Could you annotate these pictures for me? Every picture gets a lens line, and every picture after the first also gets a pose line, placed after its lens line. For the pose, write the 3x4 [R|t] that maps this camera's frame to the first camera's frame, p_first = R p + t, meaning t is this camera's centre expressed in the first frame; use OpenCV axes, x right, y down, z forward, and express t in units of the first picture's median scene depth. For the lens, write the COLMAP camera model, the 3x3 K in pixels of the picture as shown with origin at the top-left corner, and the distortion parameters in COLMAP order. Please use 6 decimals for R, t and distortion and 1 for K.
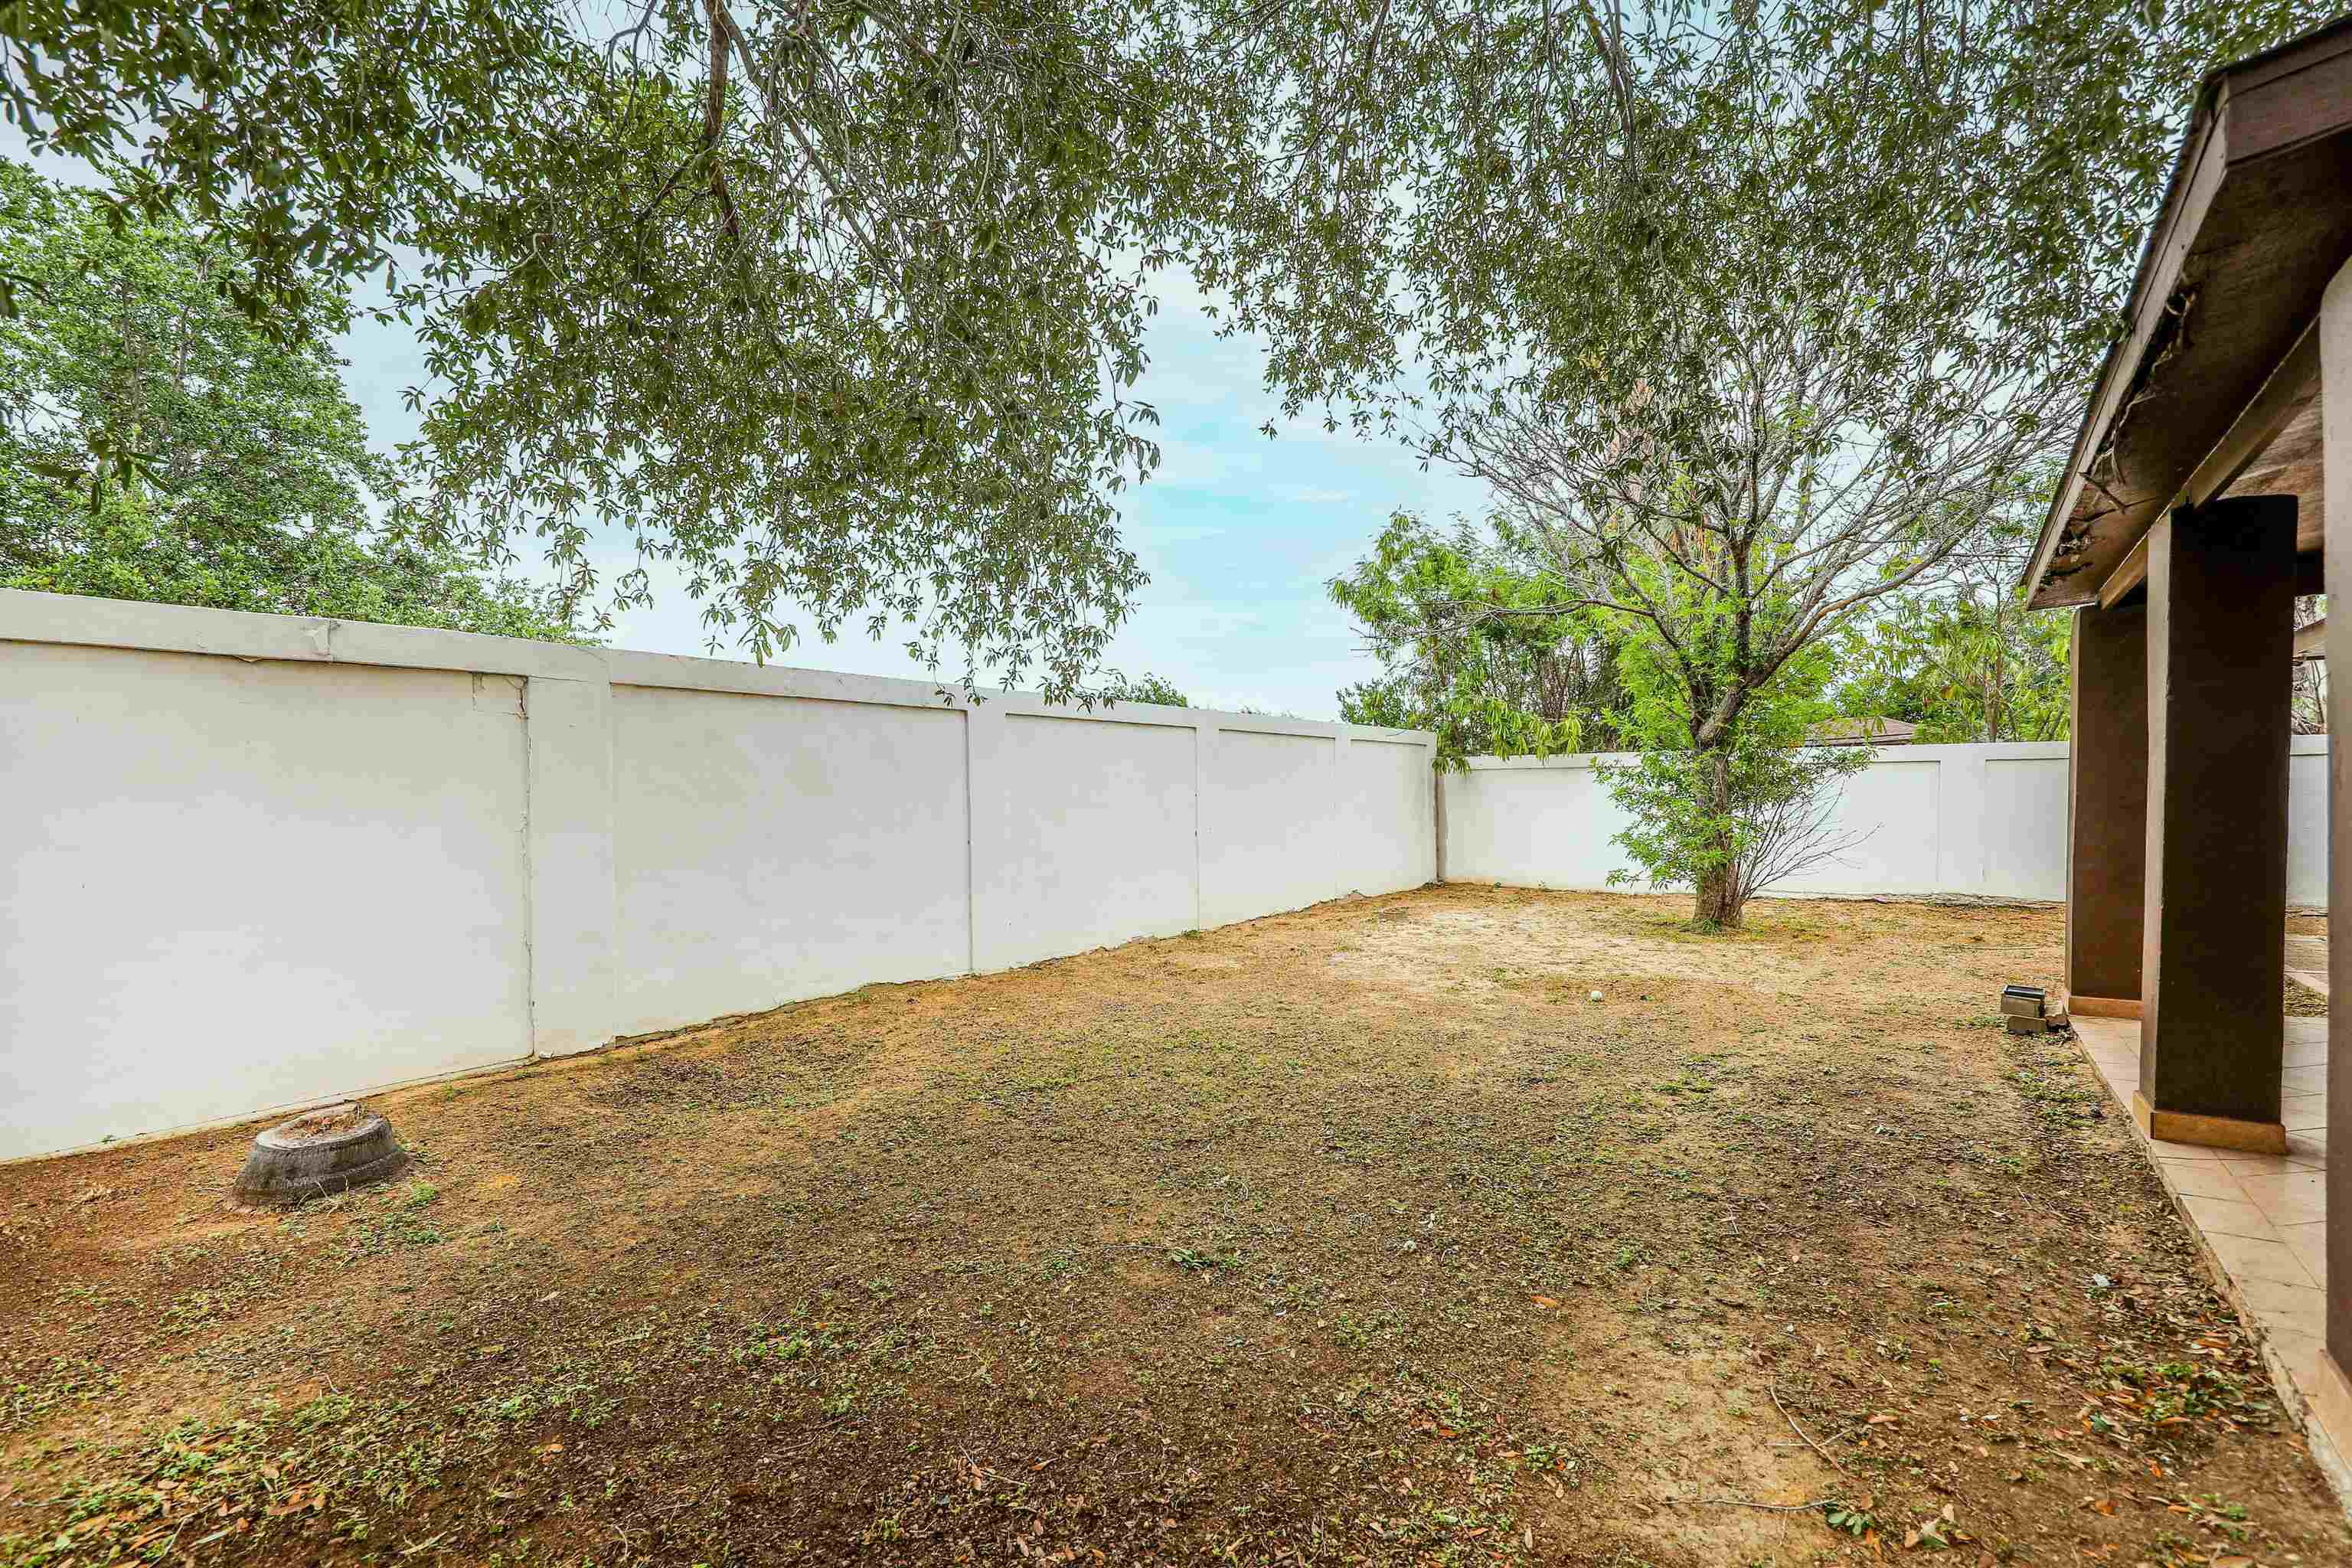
lens RADIAL K [[933.2, 0, 1174.9], [0, 933.2, 793.4], [0, 0, 1]] dist [-0.002857, 0.000194]
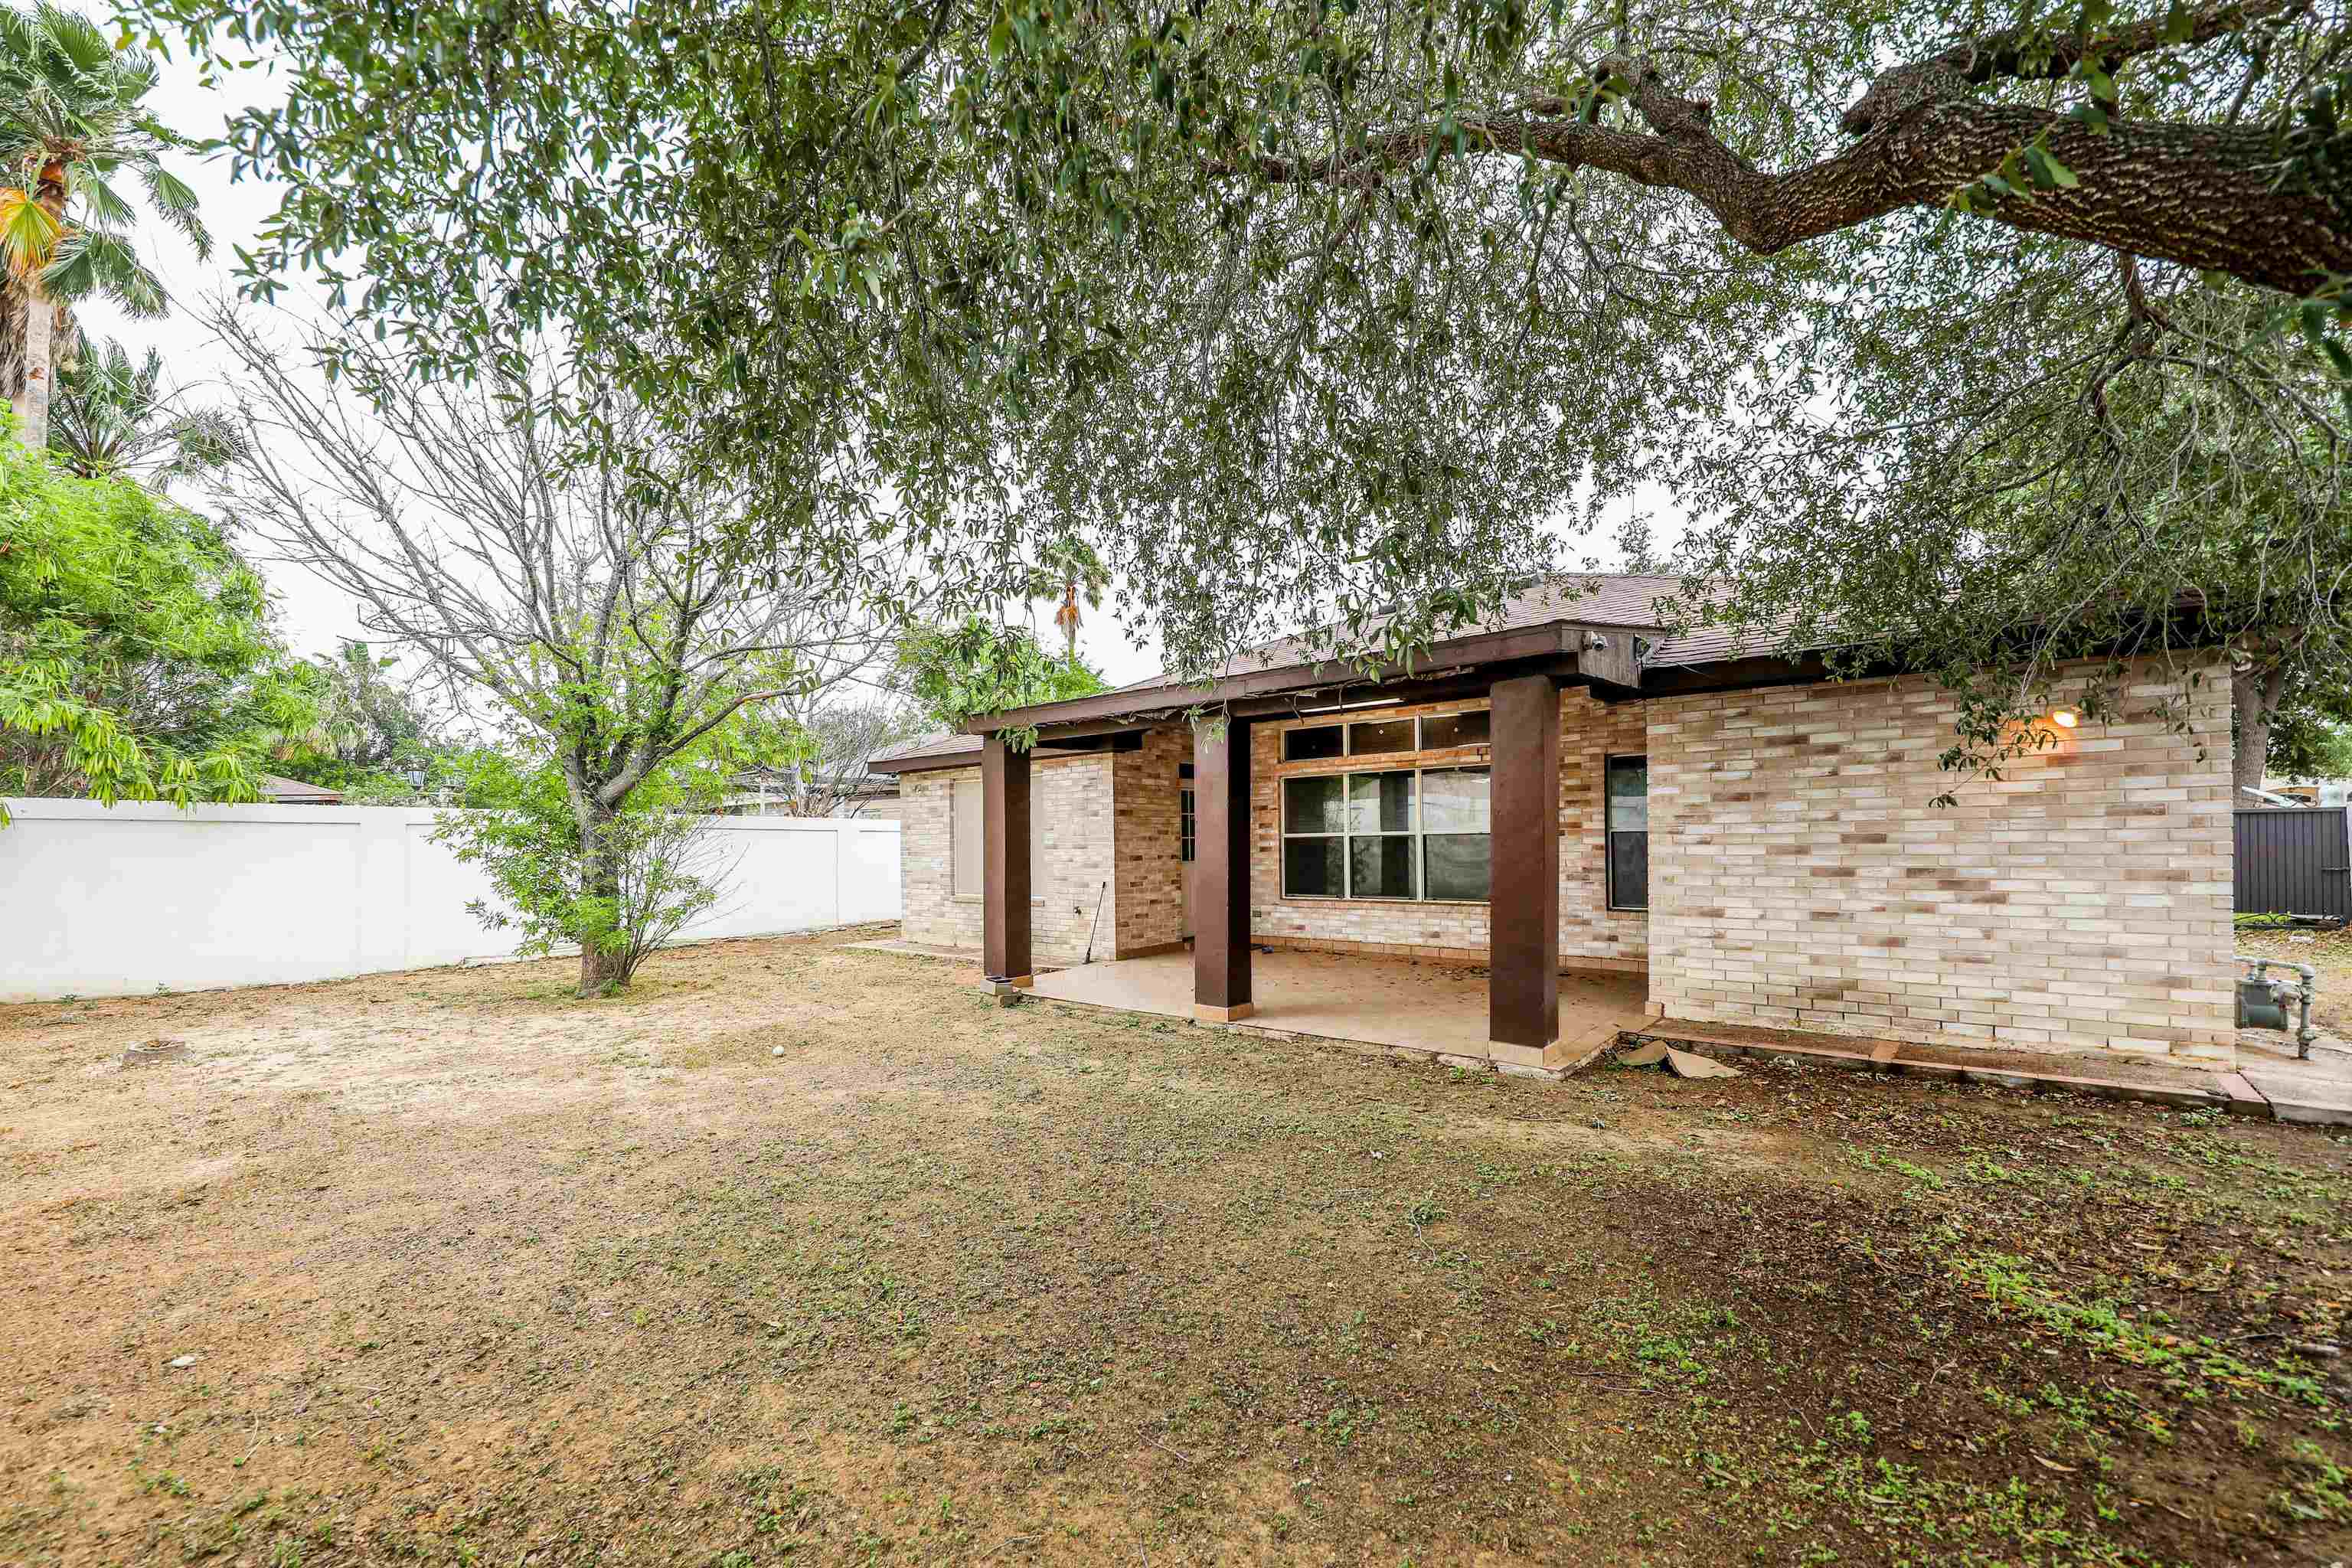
lens RADIAL K [[933.2, 0, 1167.9], [0, 933.2, 849.9], [0, 0, 1]] dist [-0.002857, 0.000194]
pose [[0.137341, 0.002049, 0.990522, -0.669653], [0.007906, 0.999964, -0.003165, 0.008054], [-0.990492, 0.008266, 0.137320, 0.615098]]
